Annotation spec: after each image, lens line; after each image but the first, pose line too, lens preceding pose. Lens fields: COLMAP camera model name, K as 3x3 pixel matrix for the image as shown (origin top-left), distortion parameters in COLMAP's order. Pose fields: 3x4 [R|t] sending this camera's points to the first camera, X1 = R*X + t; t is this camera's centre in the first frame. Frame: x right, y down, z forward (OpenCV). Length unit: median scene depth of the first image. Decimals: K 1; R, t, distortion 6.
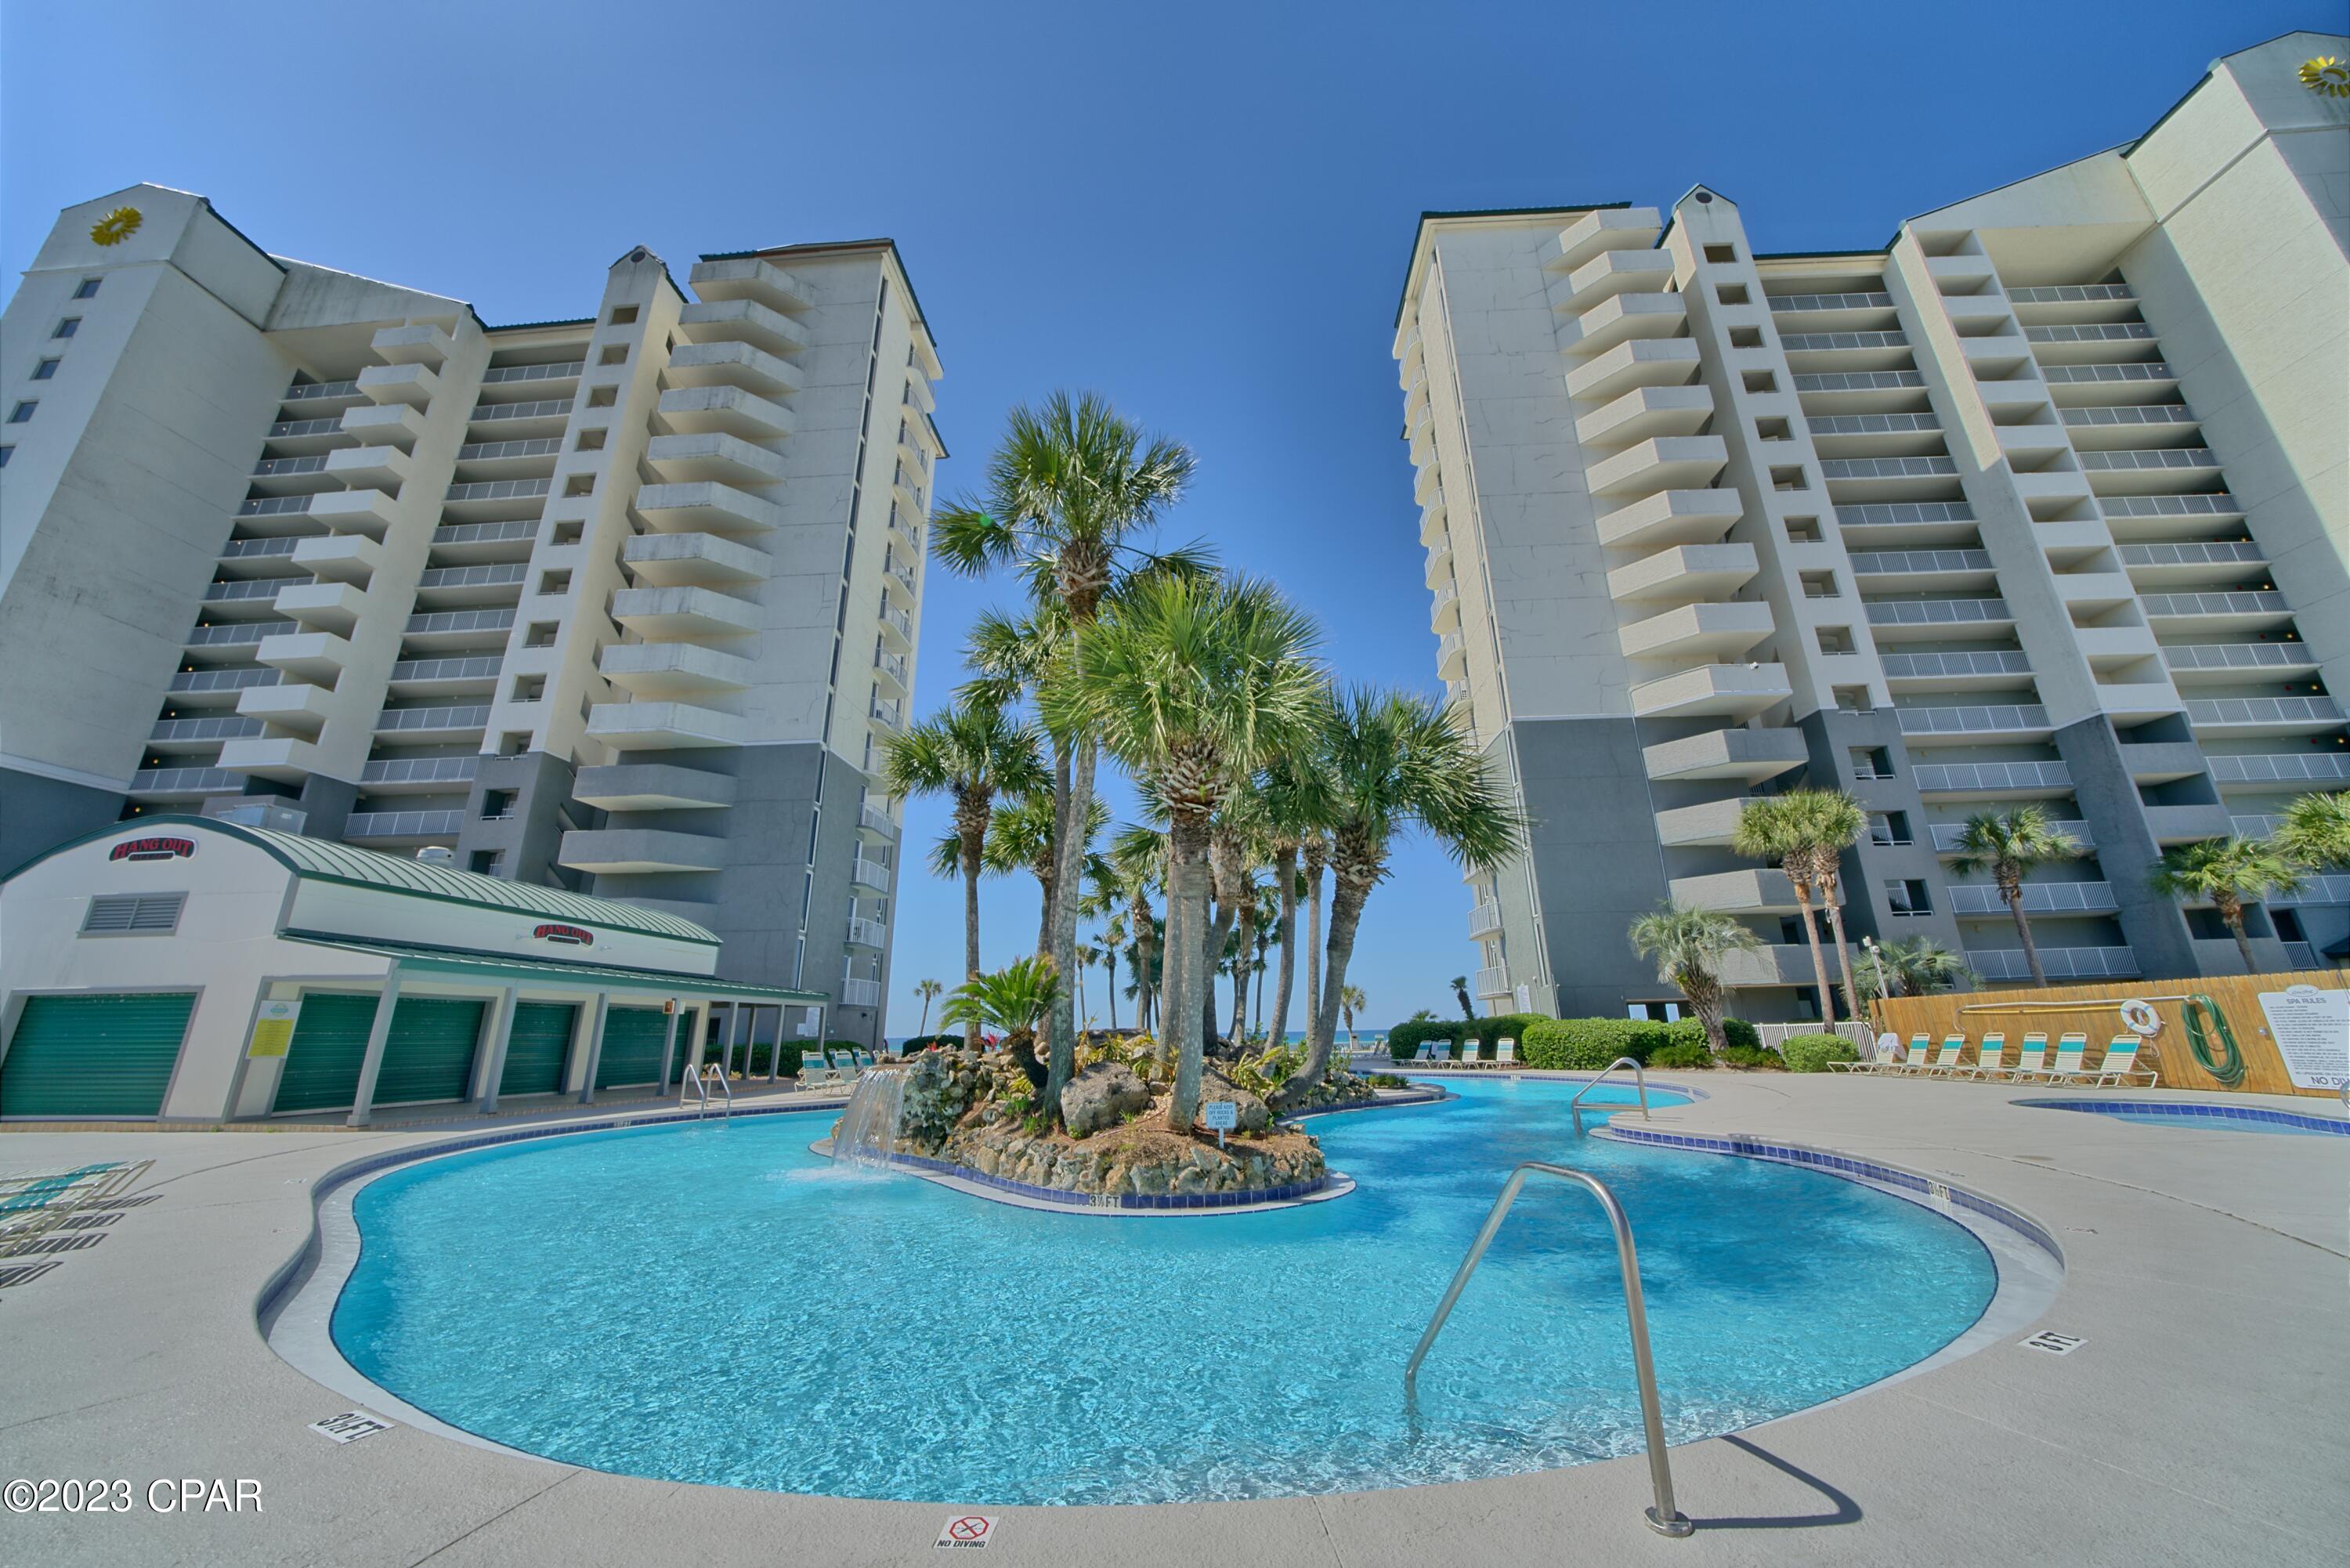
lens RADIAL K [[811.6, 0, 1176.9], [0, 811.6, 778.2], [0, 0, 1]] dist [-0.026431, 0.002785]
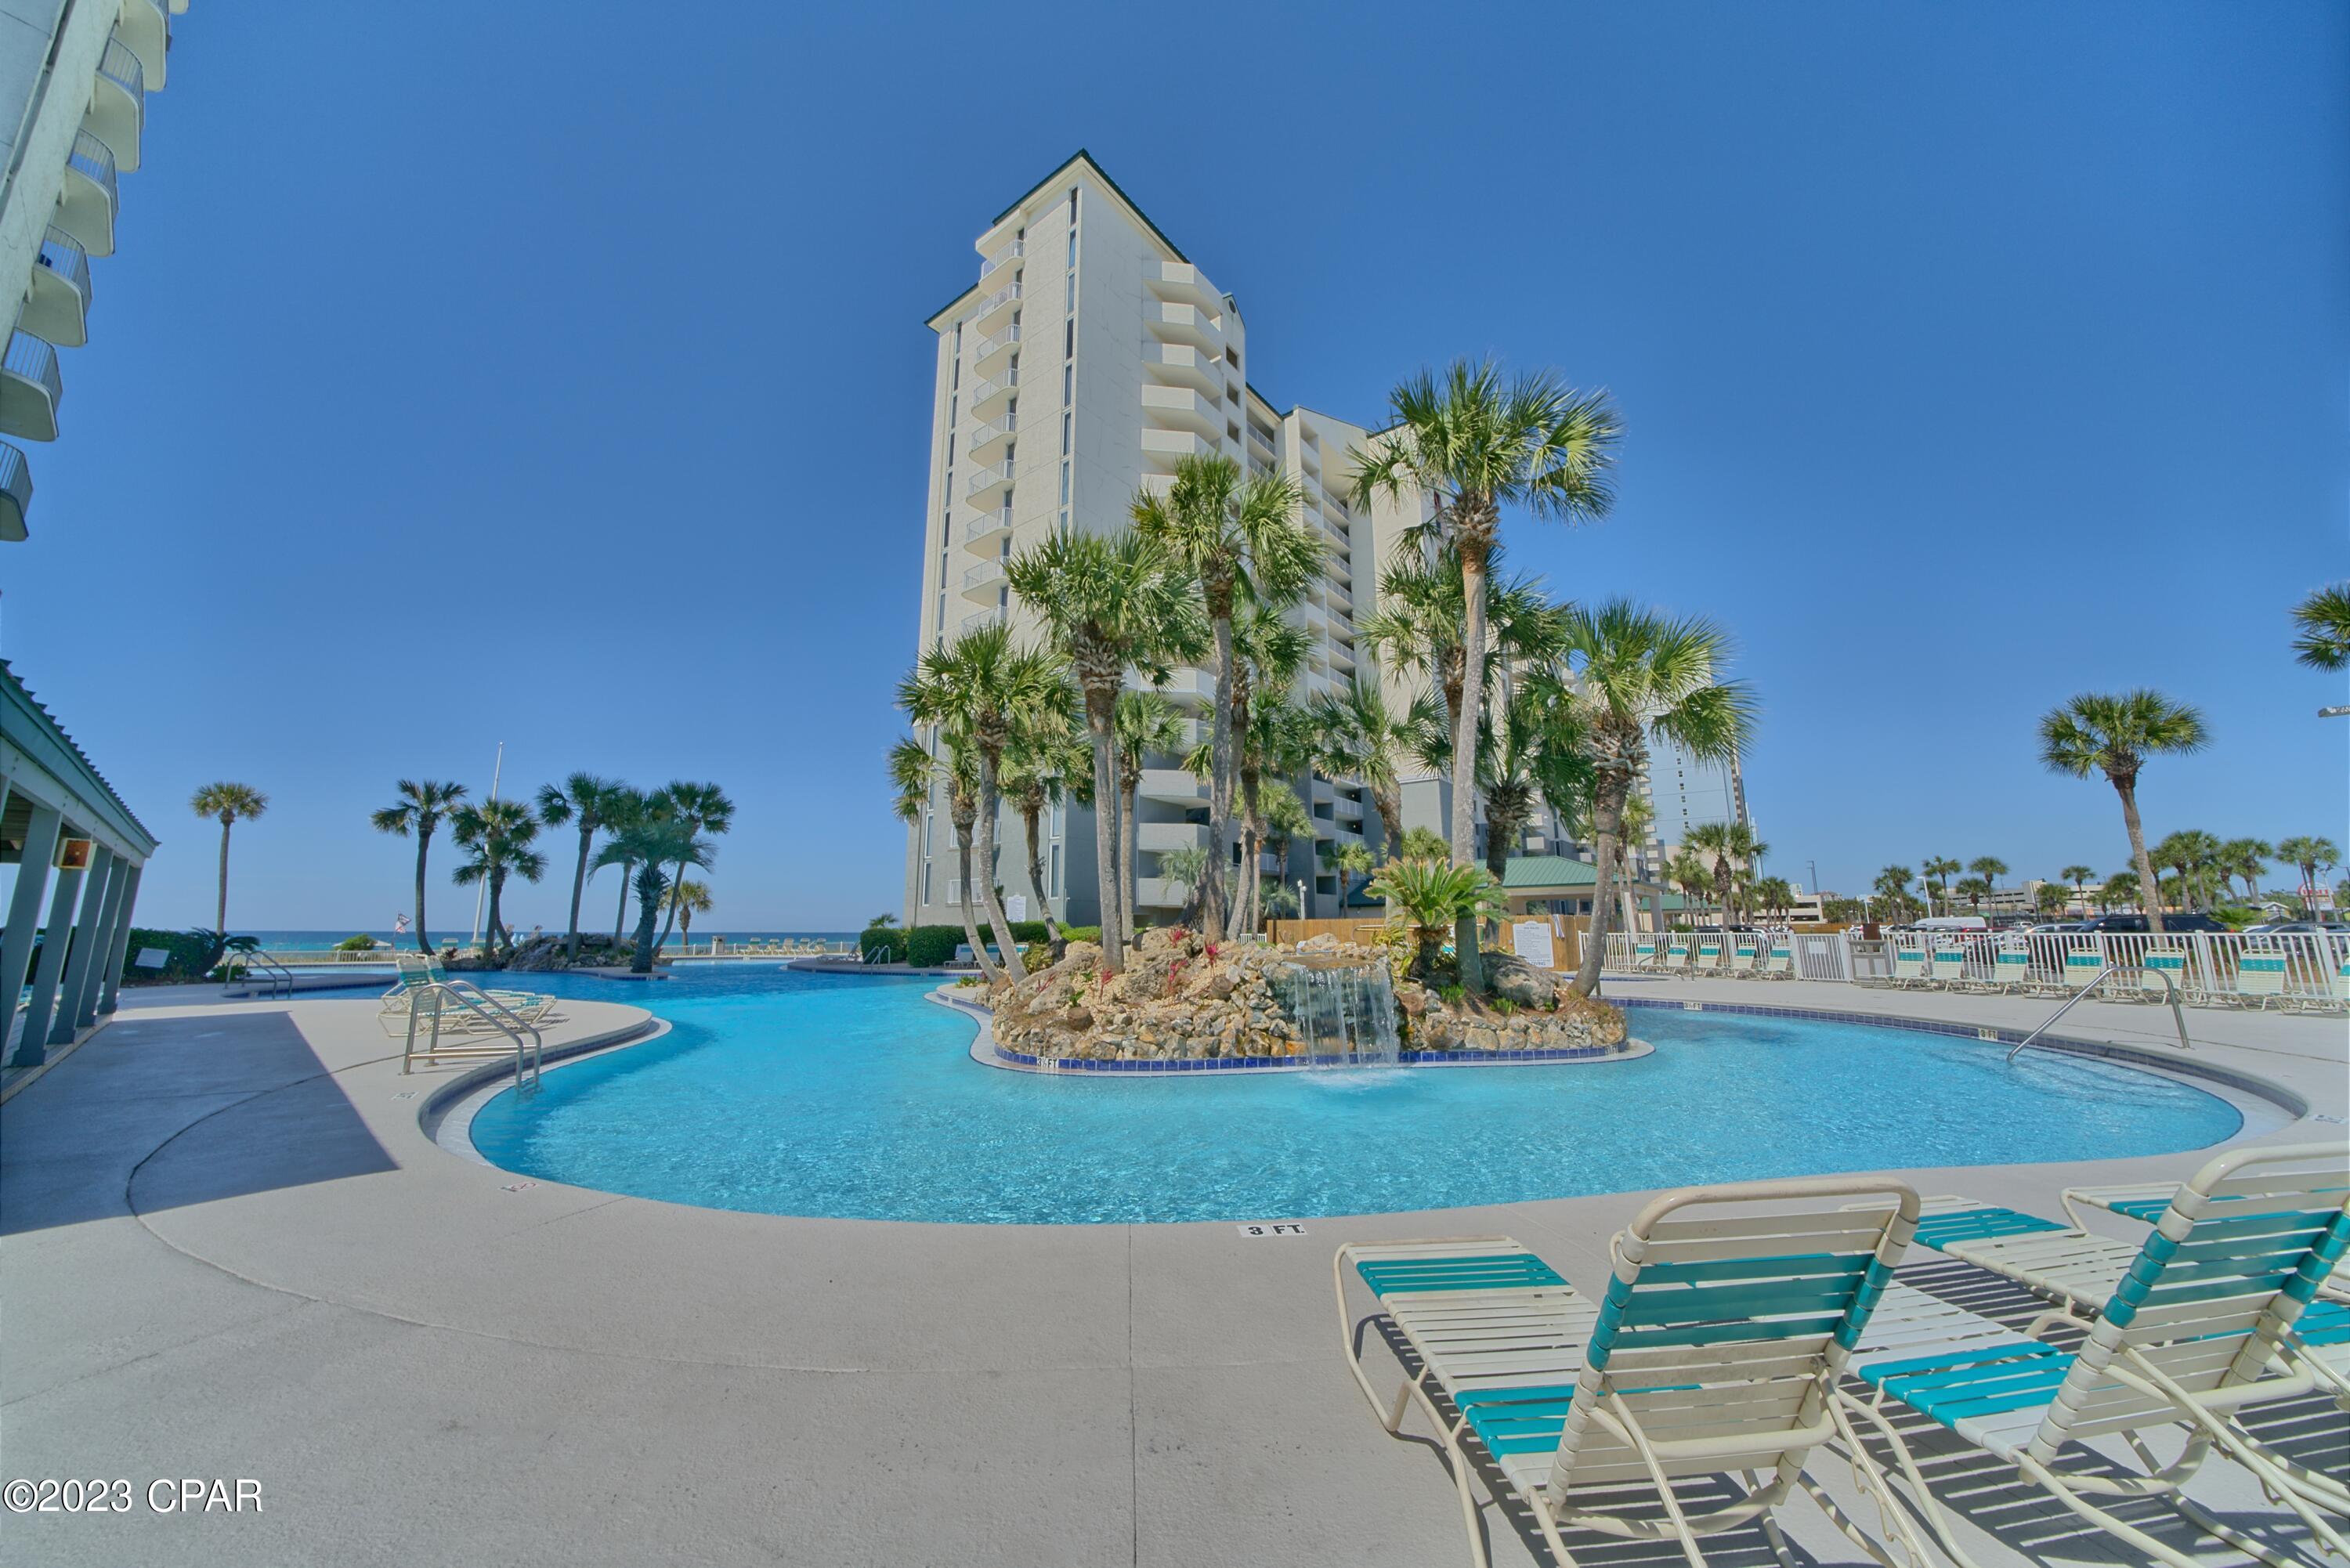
lens RADIAL K [[811.6, 0, 1176.9], [0, 811.6, 778.2], [0, 0, 1]] dist [-0.026431, 0.002785]
pose [[0.568888, 0.166524, 0.805379, -0.420826], [-0.252017, 0.967472, -0.022023, 0.074971], [-0.782849, -0.190441, 0.592350, 0.216449]]
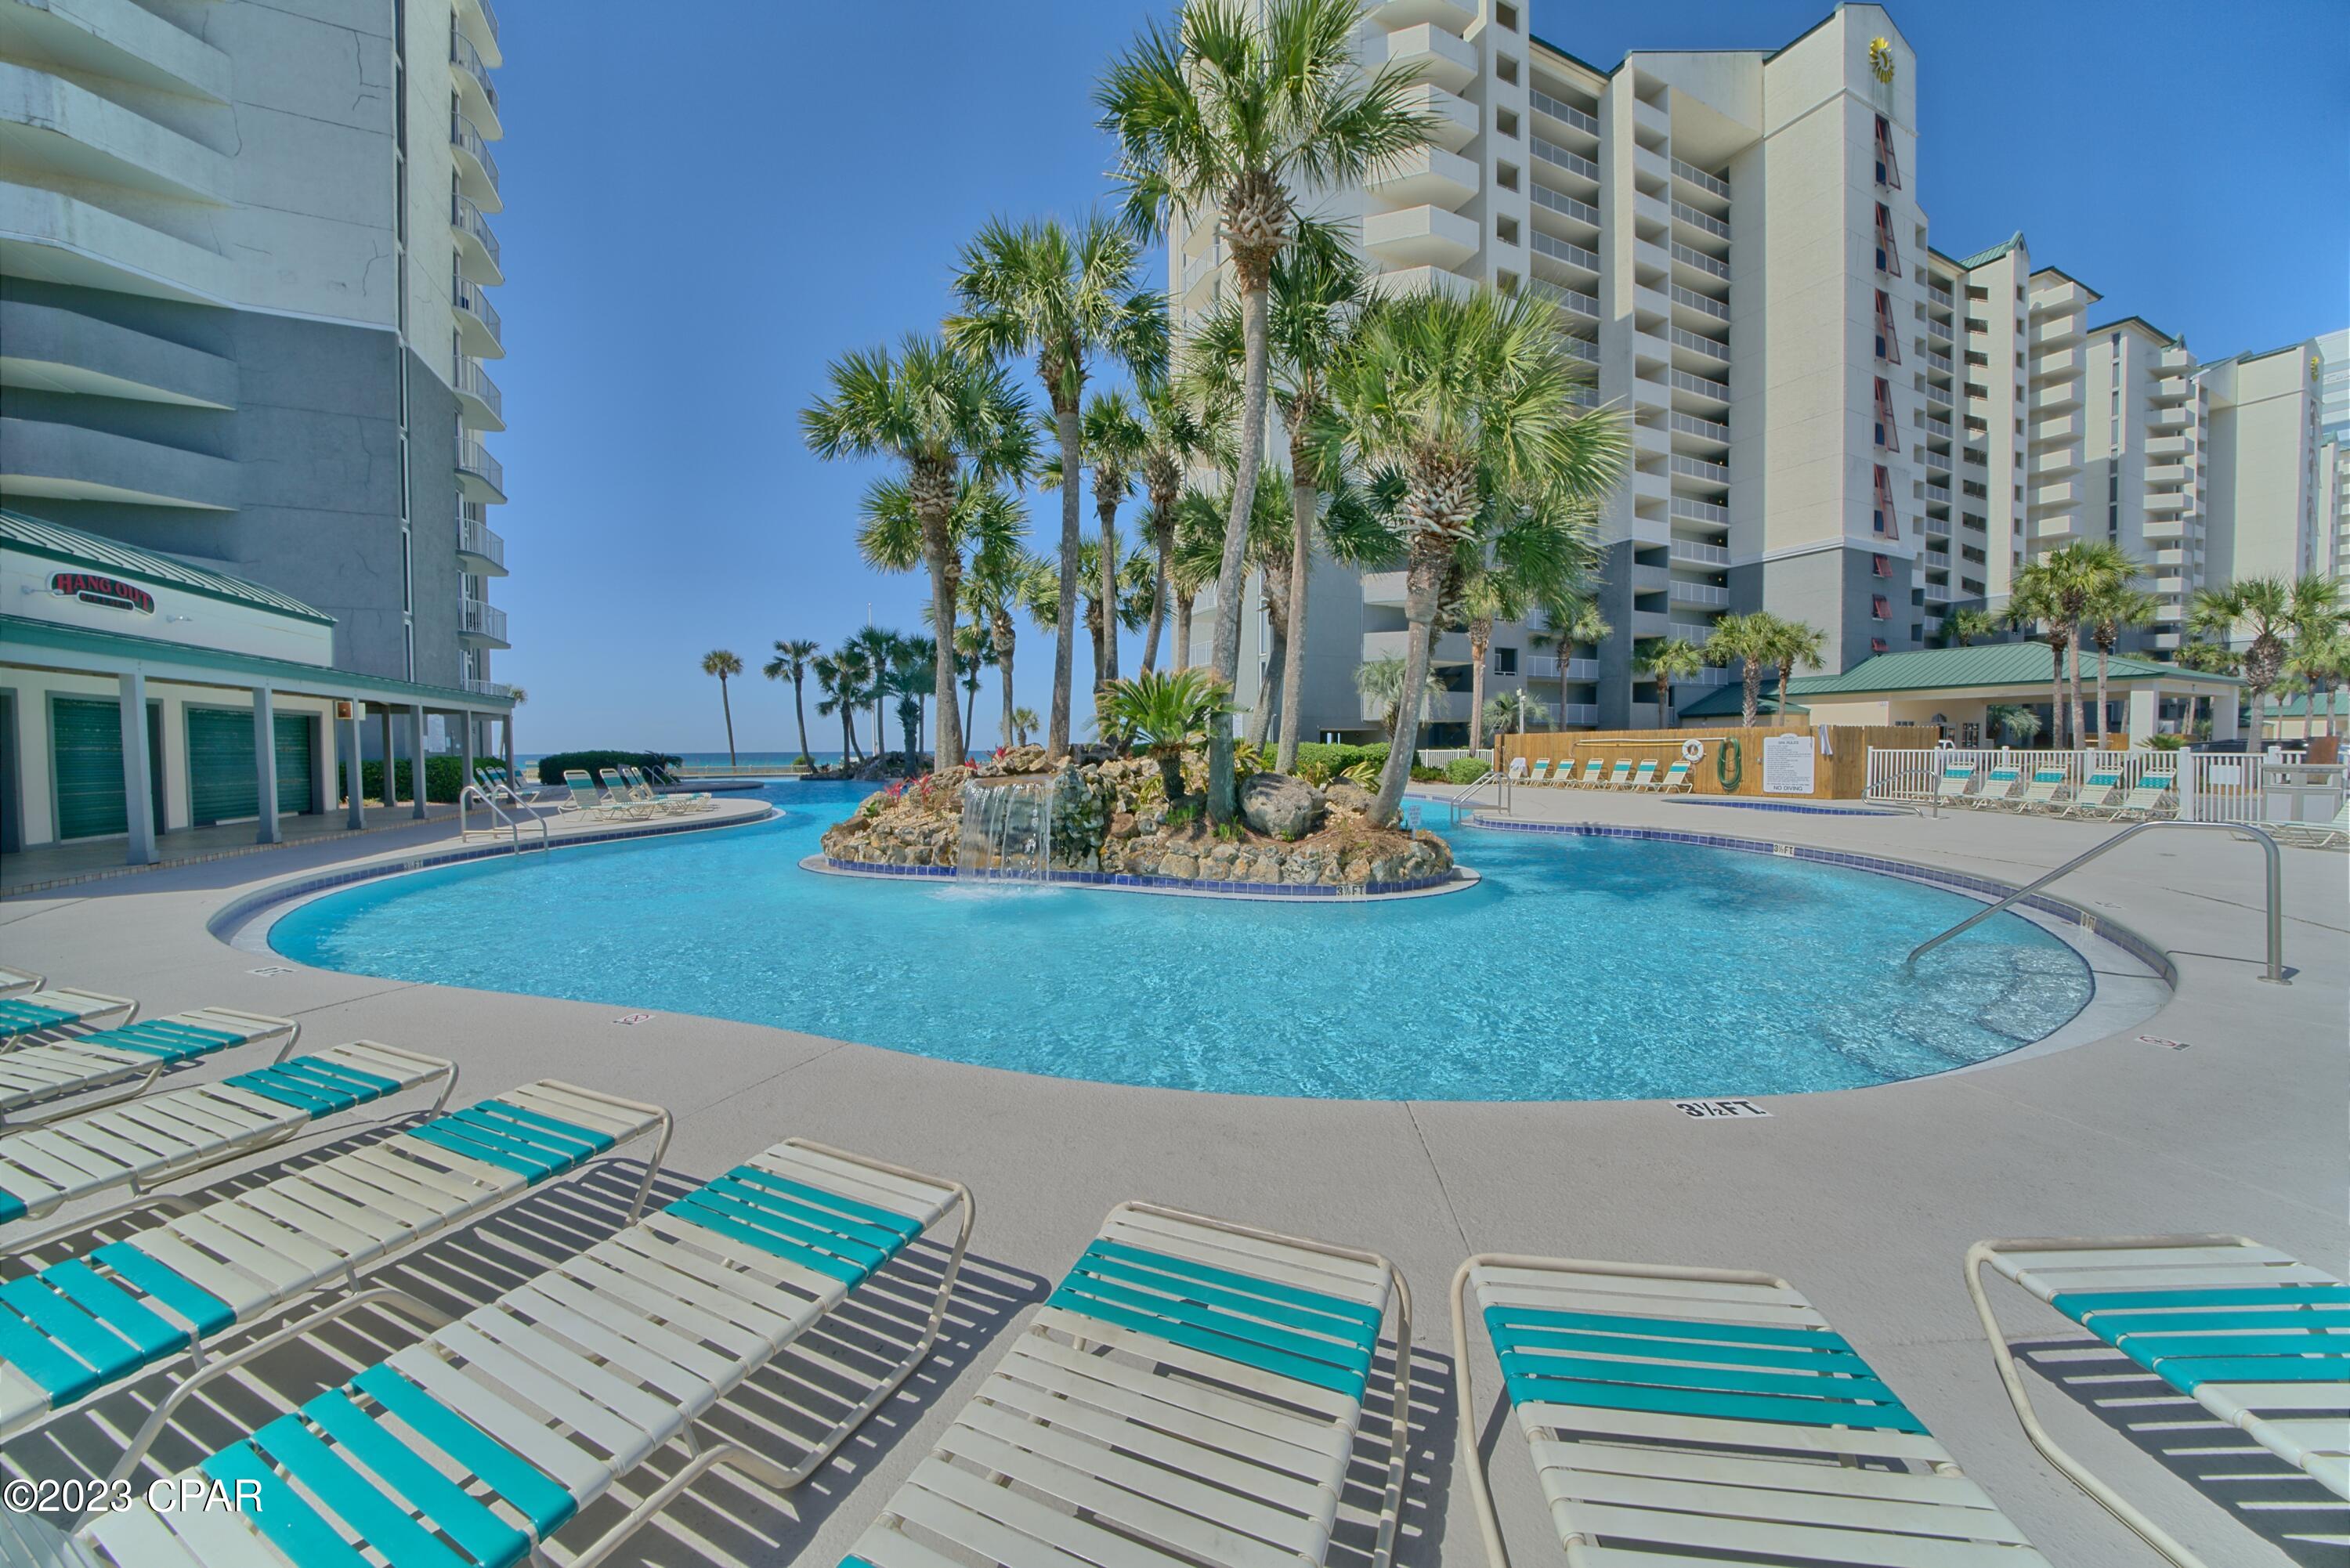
lens RADIAL K [[811.6, 0, 1176.9], [0, 811.6, 778.2], [0, 0, 1]] dist [-0.026431, 0.002785]
pose [[0.882849, -0.007113, 0.469603, -0.209507], [-0.147742, 0.944918, 0.292066, 0.022506], [-0.445814, -0.327230, 0.833169, 0.057861]]
